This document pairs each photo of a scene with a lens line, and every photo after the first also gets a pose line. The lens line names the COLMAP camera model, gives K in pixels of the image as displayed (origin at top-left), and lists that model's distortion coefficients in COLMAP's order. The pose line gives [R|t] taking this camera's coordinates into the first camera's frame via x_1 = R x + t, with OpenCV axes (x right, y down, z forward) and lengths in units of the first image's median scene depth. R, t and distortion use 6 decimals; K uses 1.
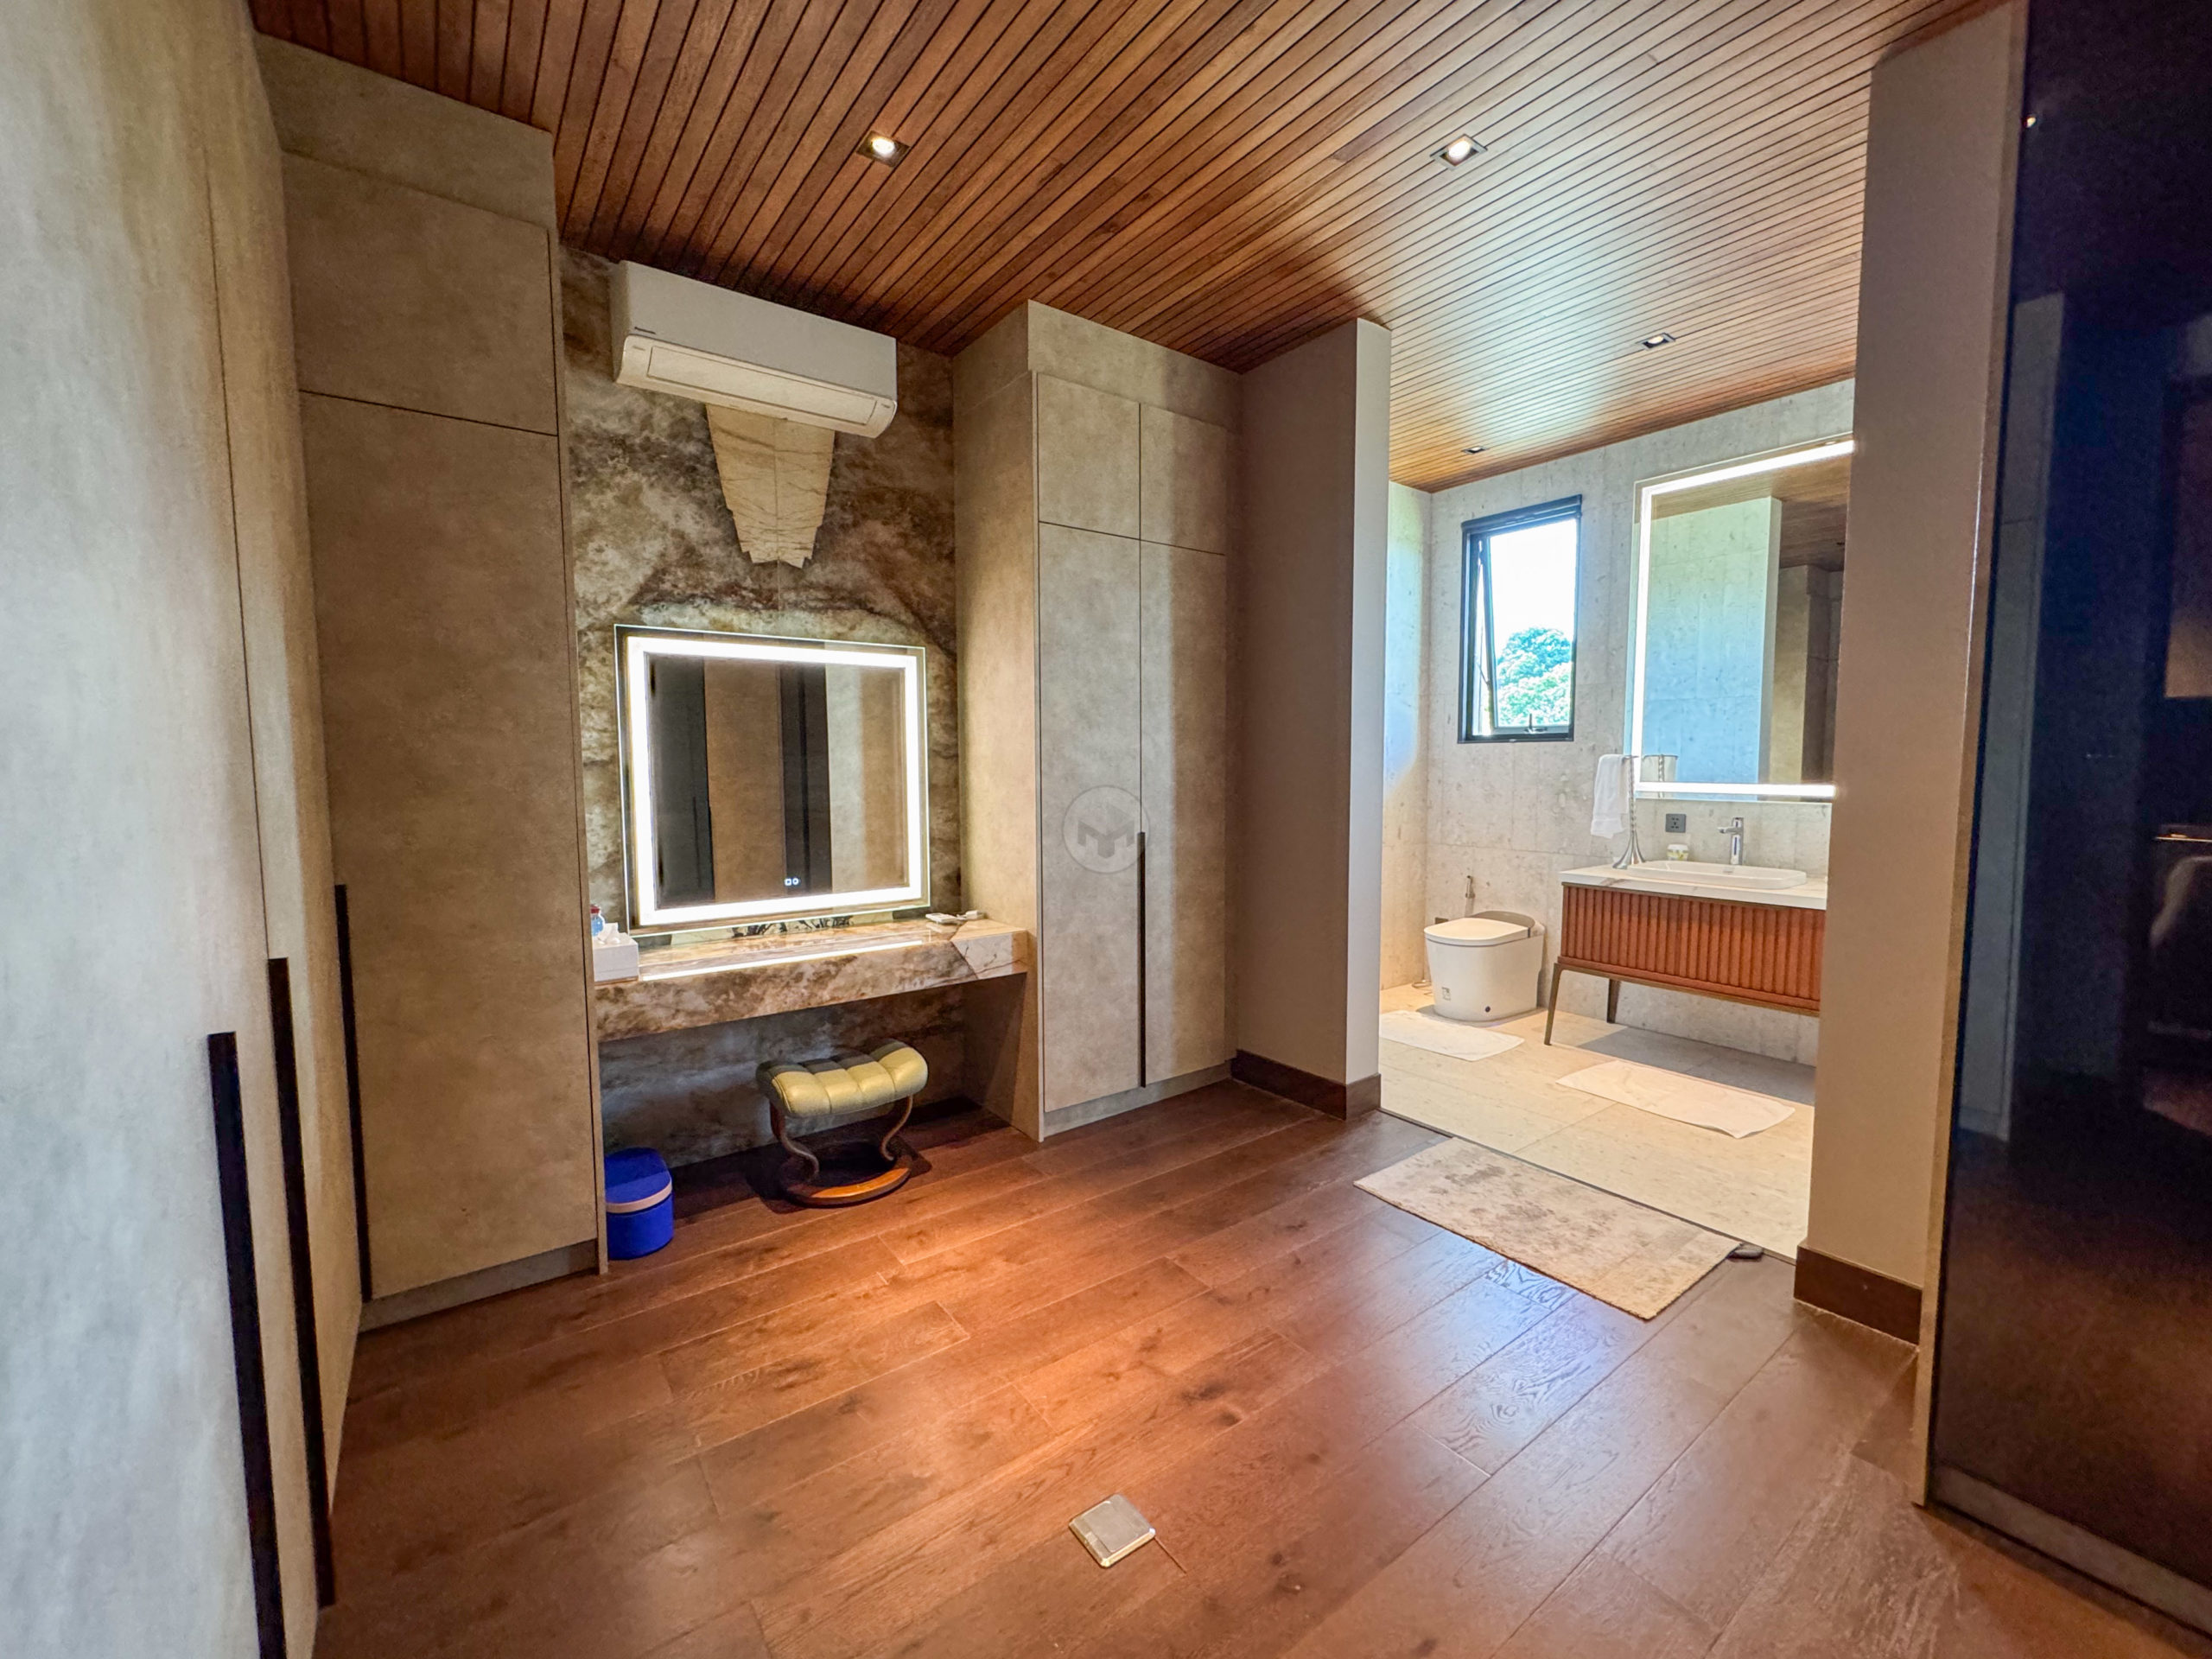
lens RADIAL K [[892.5, 0, 1109.5], [0, 892.5, 830.6], [0, 0, 1]] dist [0.000717, -0.000004]
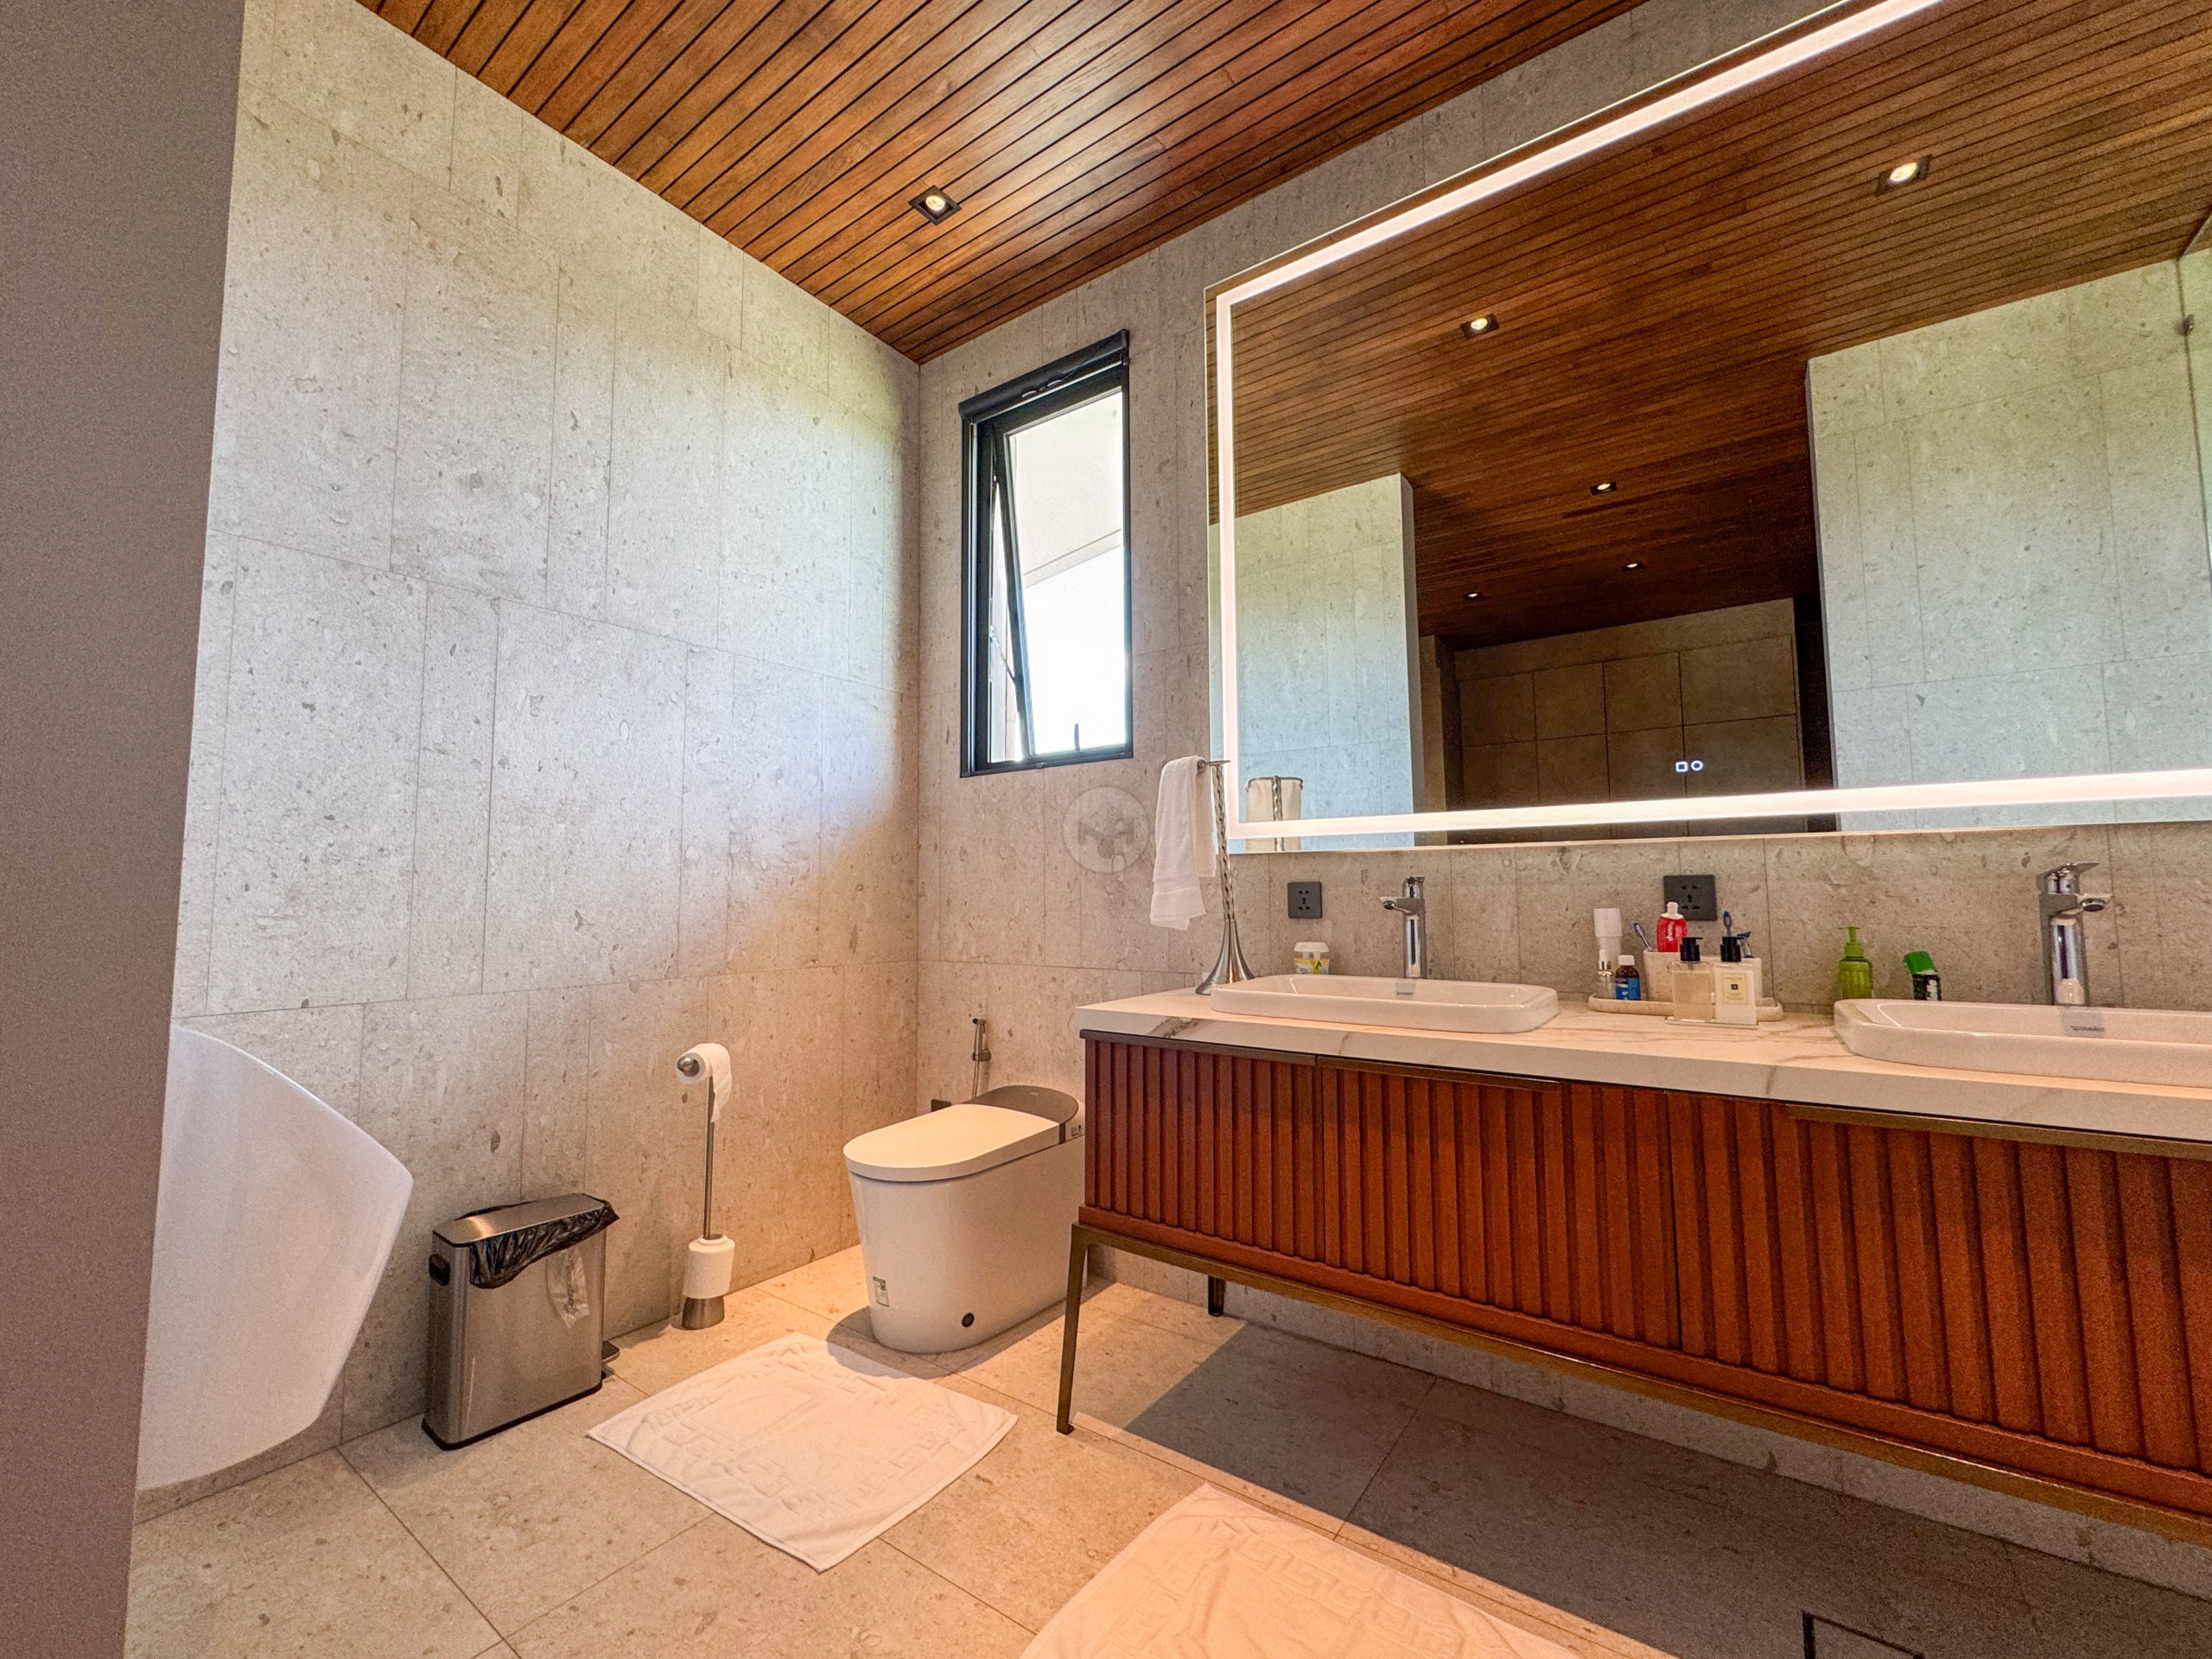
lens RADIAL K [[892.5, 0, 1096.9], [0, 892.5, 829.7], [0, 0, 1]] dist [0.000717, -0.000004]
pose [[0.951070, 0.024171, 0.308028, 0.362112], [0.024067, 0.988111, -0.151846, 0.026297], [-0.308036, 0.151829, 0.939181, 0.549963]]
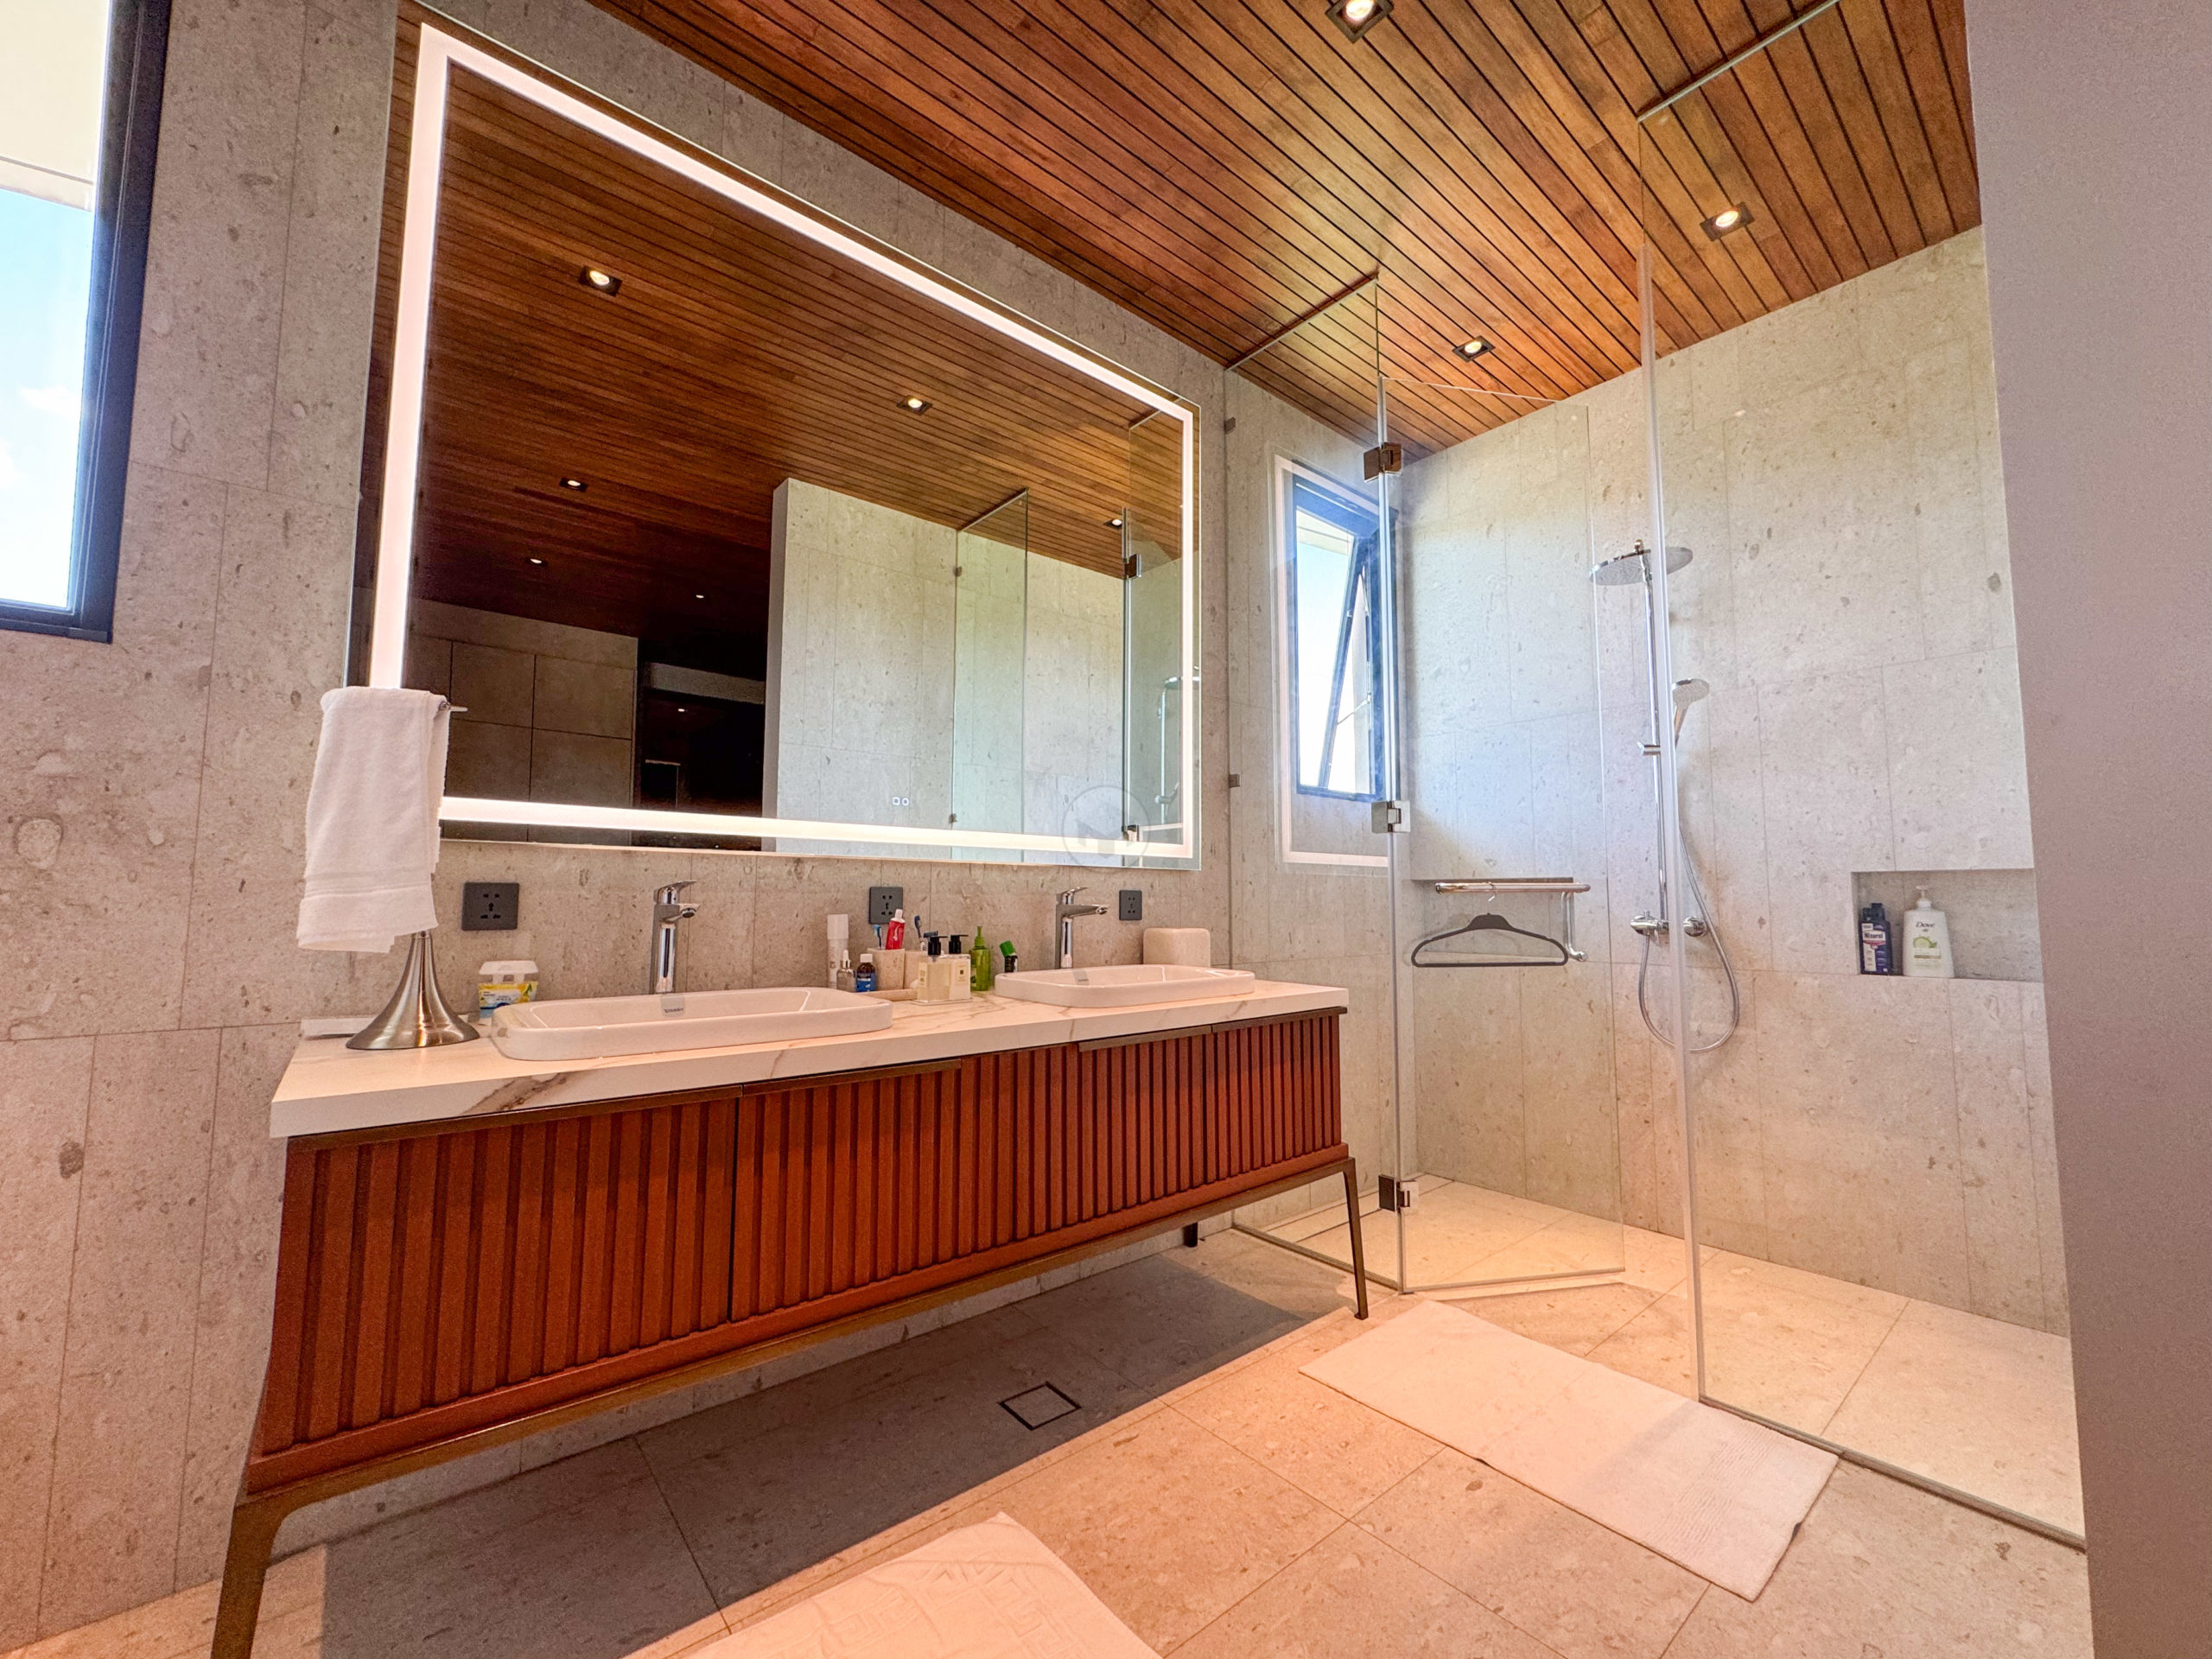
lens RADIAL K [[892.5, 0, 1100.5], [0, 892.5, 828.2], [0, 0, 1]] dist [0.000717, -0.000004]
pose [[-0.058736, 0.086648, 0.994506, 0.231540], [0.073063, 0.993927, -0.082282, 0.009031], [-0.995596, 0.067829, -0.064710, 0.757316]]
